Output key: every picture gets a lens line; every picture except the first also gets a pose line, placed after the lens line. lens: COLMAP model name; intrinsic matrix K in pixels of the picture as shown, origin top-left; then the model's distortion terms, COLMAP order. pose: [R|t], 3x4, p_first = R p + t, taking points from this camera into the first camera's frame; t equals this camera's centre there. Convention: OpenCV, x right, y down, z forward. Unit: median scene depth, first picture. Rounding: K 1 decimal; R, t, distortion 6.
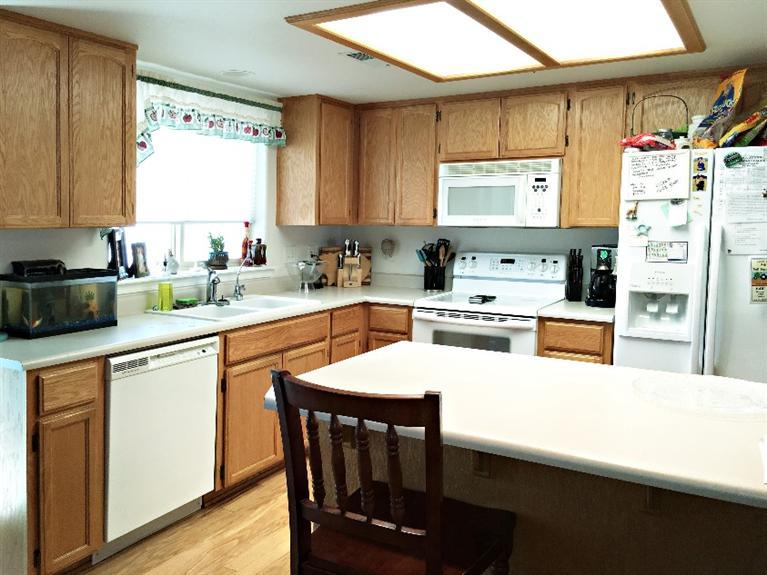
lens RADIAL K [[651.4, 0, 382.9], [0, 651.4, 261.0], [0, 0, 1]] dist [0.005901, -0.081033]
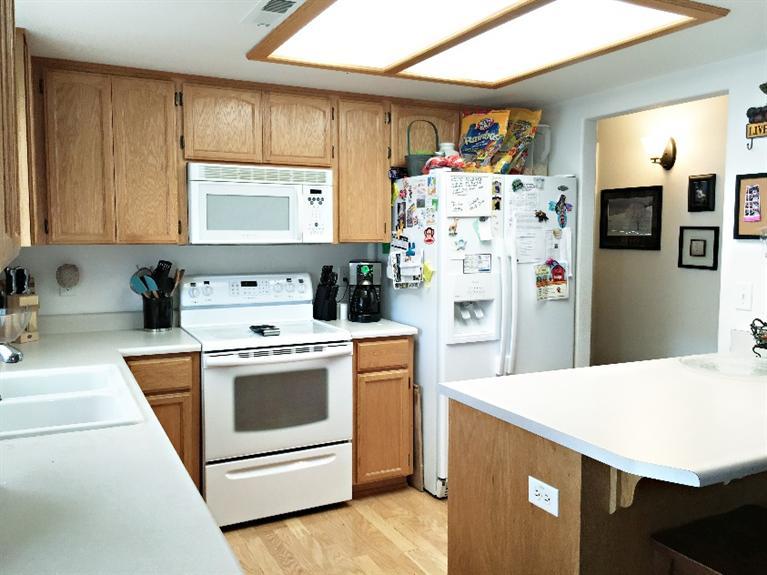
lens RADIAL K [[650.5, 0, 383.5], [0, 650.5, 287.5], [0, 0, 1]] dist [-0.002031, -0.005217]
pose [[0.529214, -0.070870, 0.845524, -0.489362], [0.054763, 0.997281, 0.049313, -0.030328], [-0.846720, 0.020206, 0.531656, 0.439005]]
